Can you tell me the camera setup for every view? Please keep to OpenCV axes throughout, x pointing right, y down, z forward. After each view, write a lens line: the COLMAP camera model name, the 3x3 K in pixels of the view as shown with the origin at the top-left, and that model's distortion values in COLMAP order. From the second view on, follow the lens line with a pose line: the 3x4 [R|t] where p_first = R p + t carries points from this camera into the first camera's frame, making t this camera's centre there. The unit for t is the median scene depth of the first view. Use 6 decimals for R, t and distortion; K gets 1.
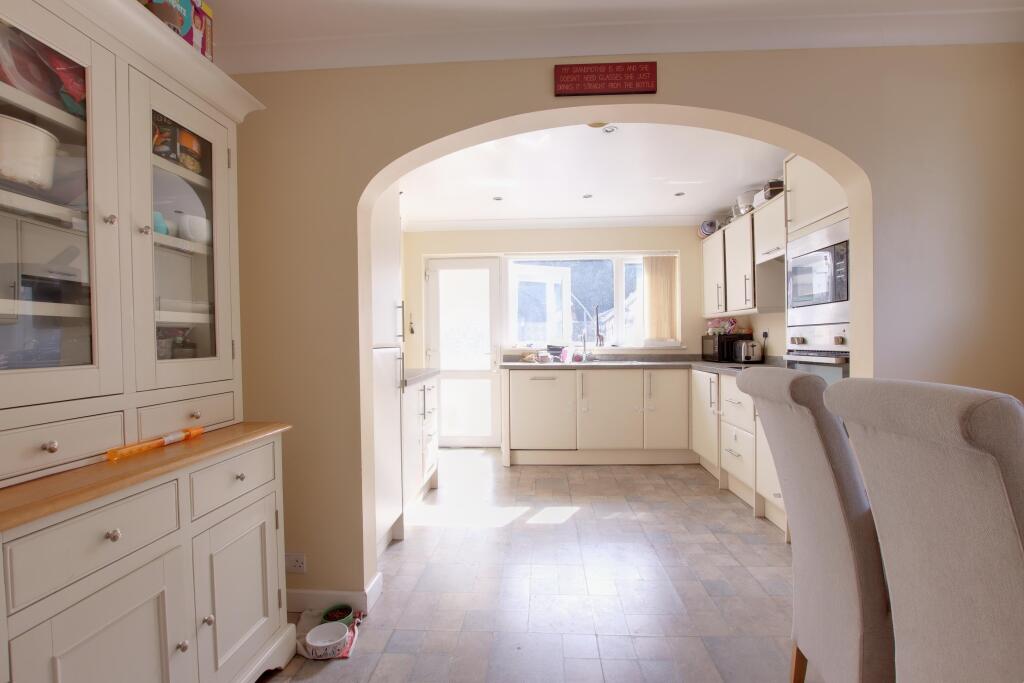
lens RADIAL K [[516.6, 0, 512.0], [0, 516.6, 341.5], [0, 0, 1]] dist [-0.003257, -0.000092]
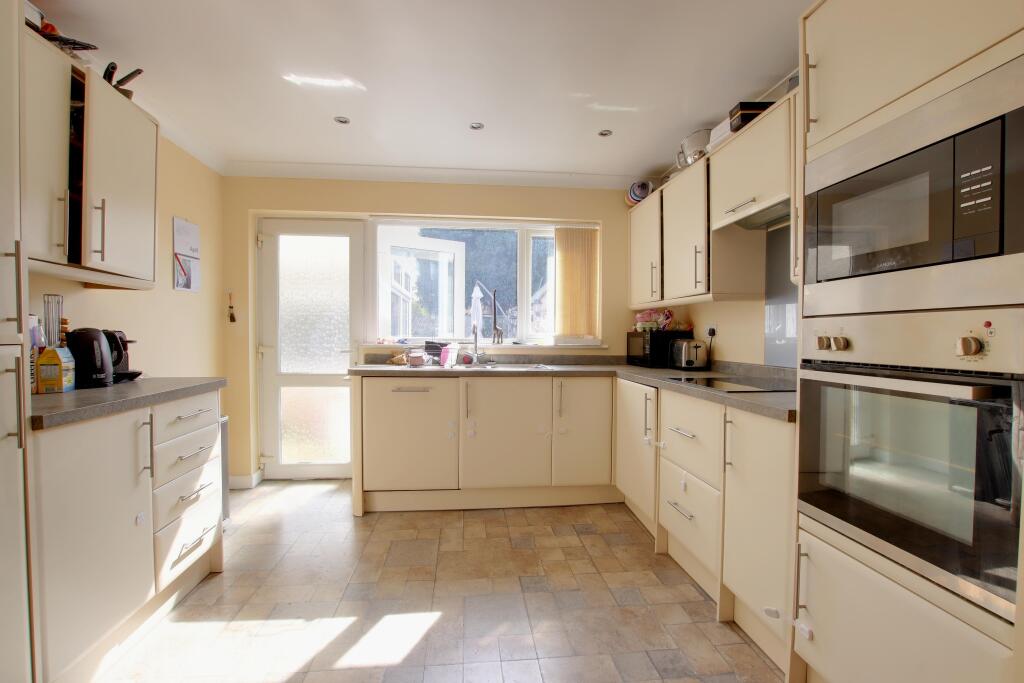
lens RADIAL K [[485.4, 0, 512.0], [0, 485.4, 341.5], [0, 0, 1]] dist [-0.000675, -0.000075]
pose [[0.988018, 0.013832, 0.153719, 0.093735], [-0.015650, 0.999821, 0.010621, -0.002253], [-0.153544, -0.012900, 0.988058, 0.339747]]
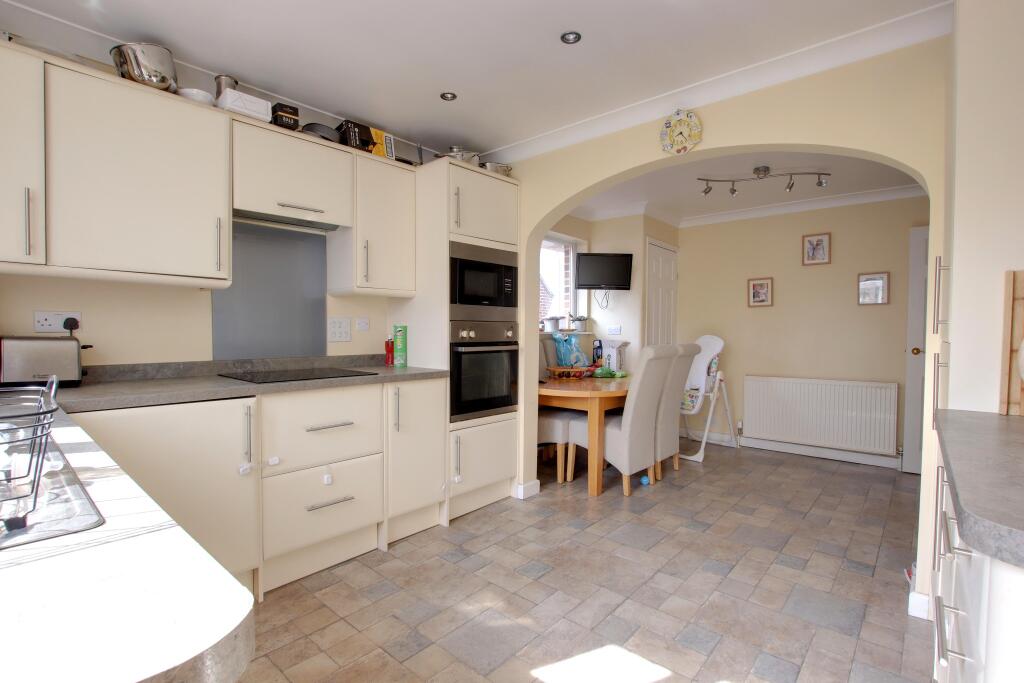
lens RADIAL K [[485.4, 0, 512.0], [0, 485.4, 341.5], [0, 0, 1]] dist [-0.000675, -0.000075]
pose [[-0.785203, -0.005772, 0.619211, -0.114201], [0.005336, 0.999856, 0.016086, -0.000999], [-0.619215, 0.015935, -0.785060, 1.081589]]
